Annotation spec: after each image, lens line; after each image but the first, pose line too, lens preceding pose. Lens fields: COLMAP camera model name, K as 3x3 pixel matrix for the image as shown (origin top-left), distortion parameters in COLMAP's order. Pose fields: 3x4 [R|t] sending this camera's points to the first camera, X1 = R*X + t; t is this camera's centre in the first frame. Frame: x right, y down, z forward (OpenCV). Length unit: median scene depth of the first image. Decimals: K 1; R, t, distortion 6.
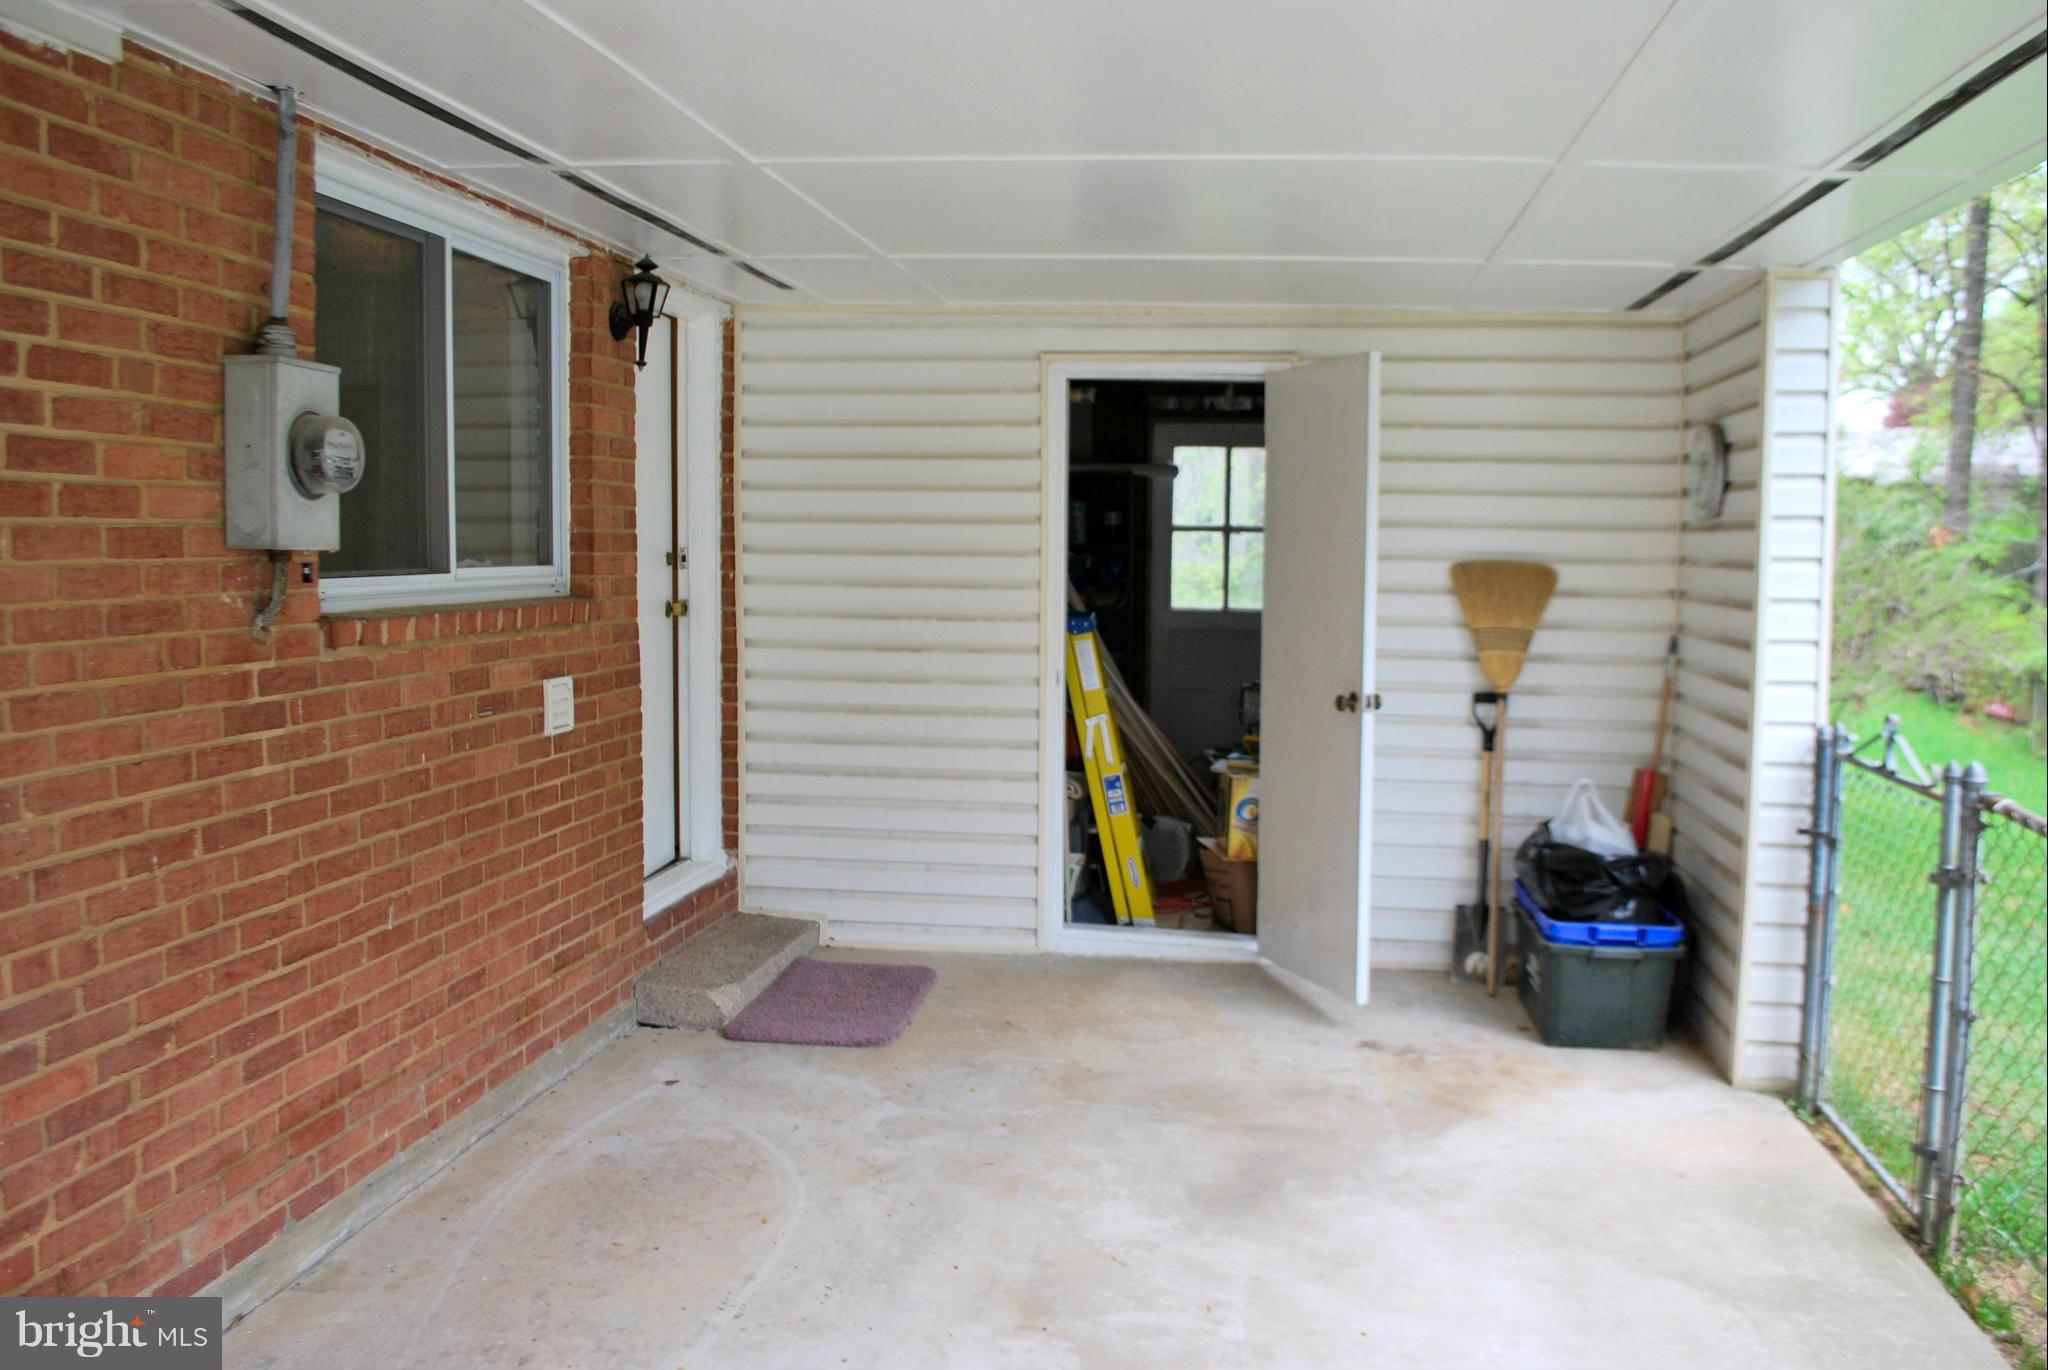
lens RADIAL K [[1607.8, 0, 1045.0], [0, 1607.8, 685.8], [0, 0, 1]] dist [-0.084054, -0.002605]
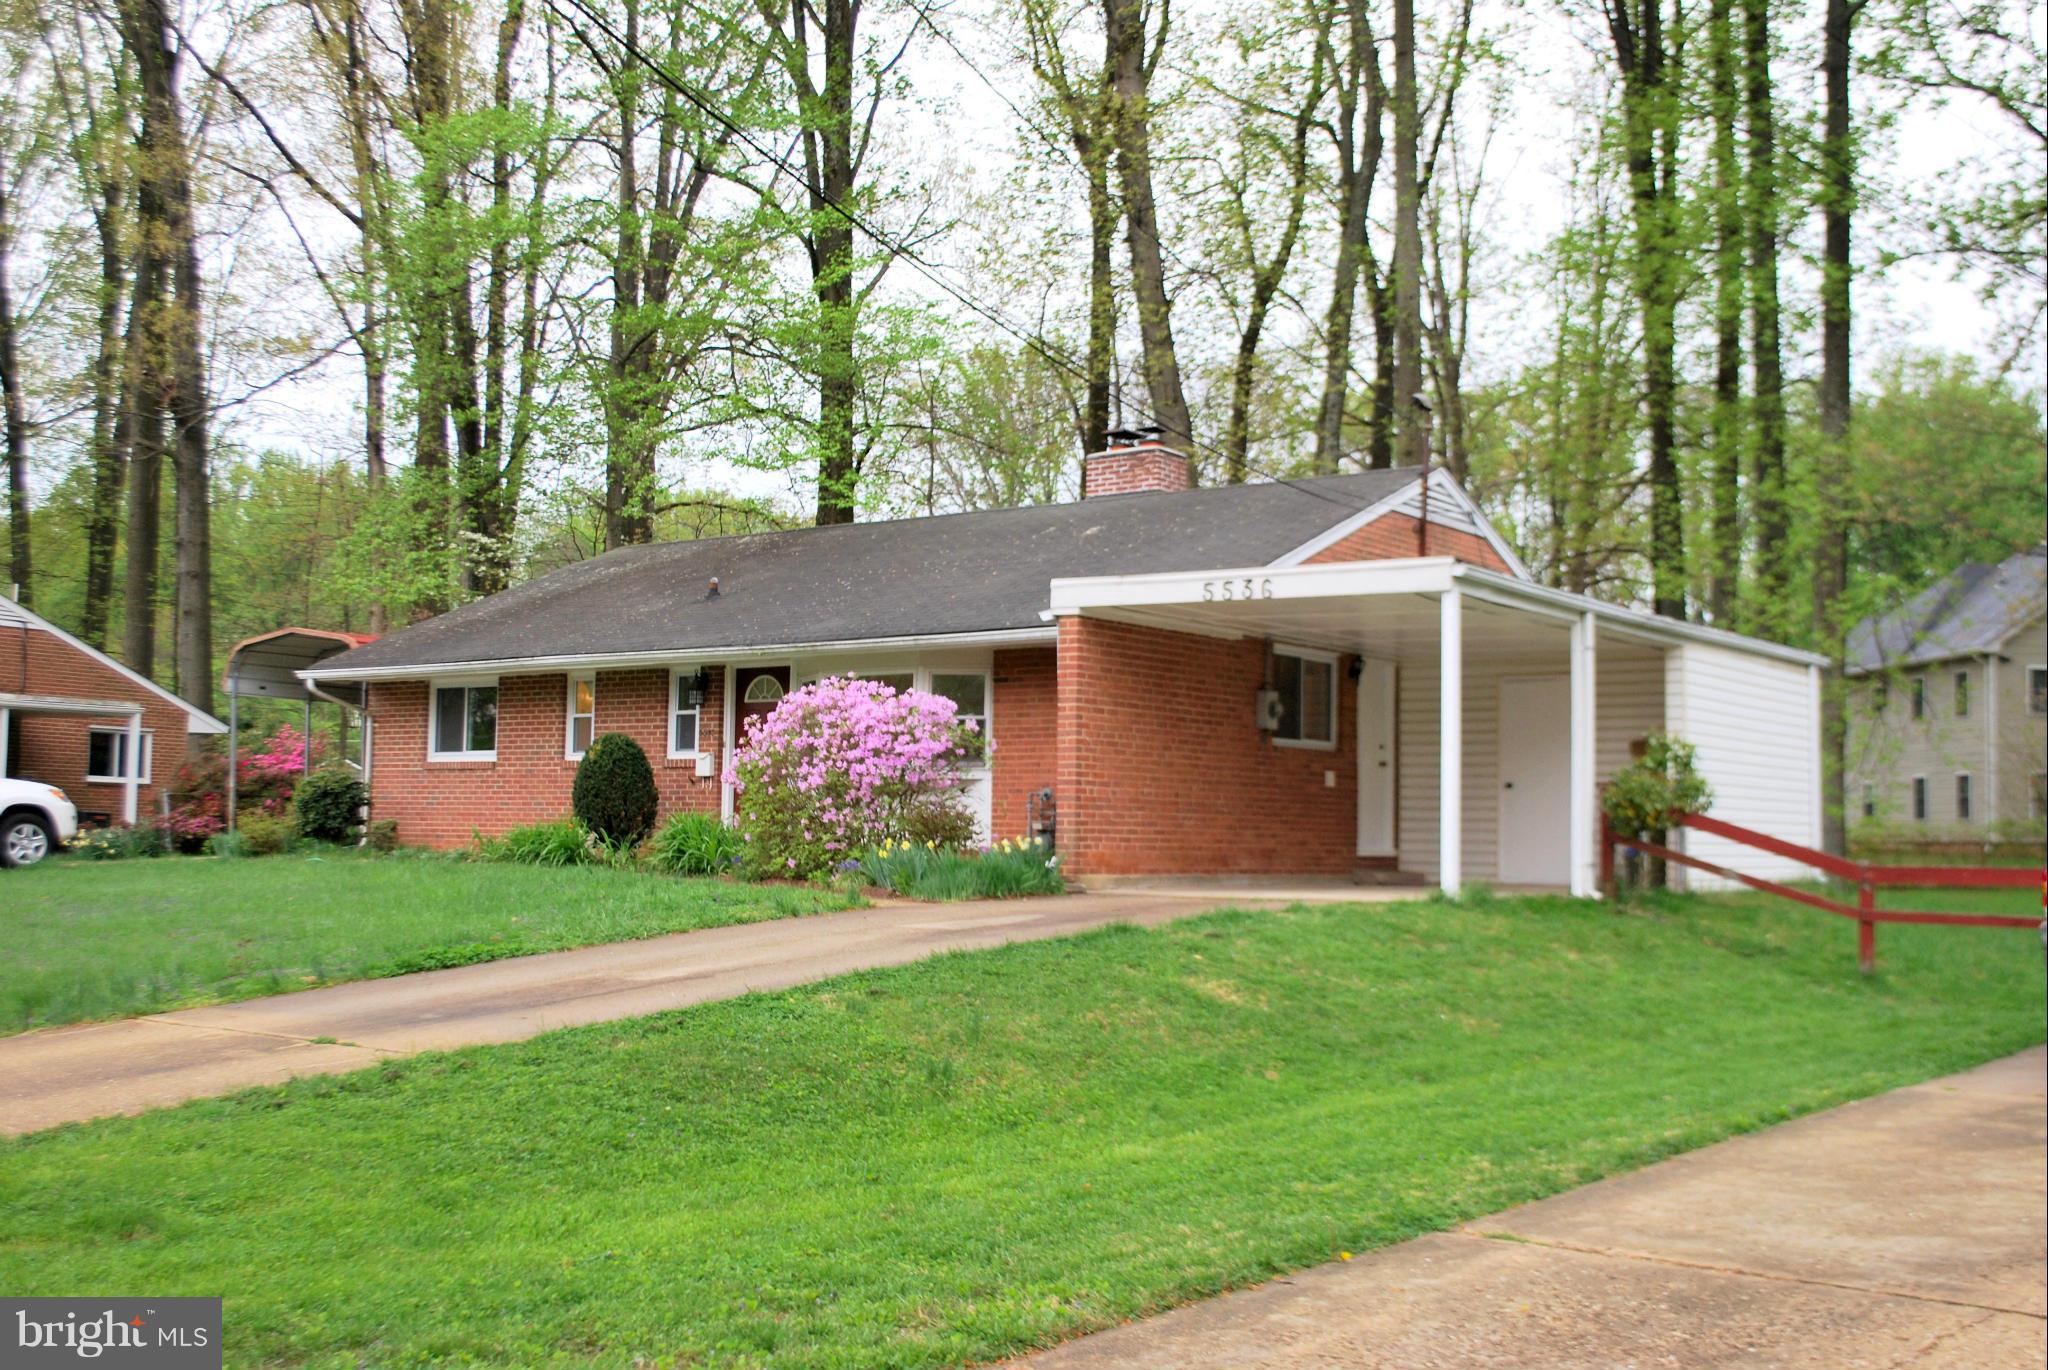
lens RADIAL K [[2179.1, 0, 1038.4], [0, 2179.1, 694.7], [0, 0, 1]] dist [-0.048934, 0.000000]
pose [[0.874806, -0.030112, -0.483537, 1.439853], [-0.049858, 0.987172, -0.151678, 0.576776], [0.481902, 0.156797, 0.862082, -3.445654]]
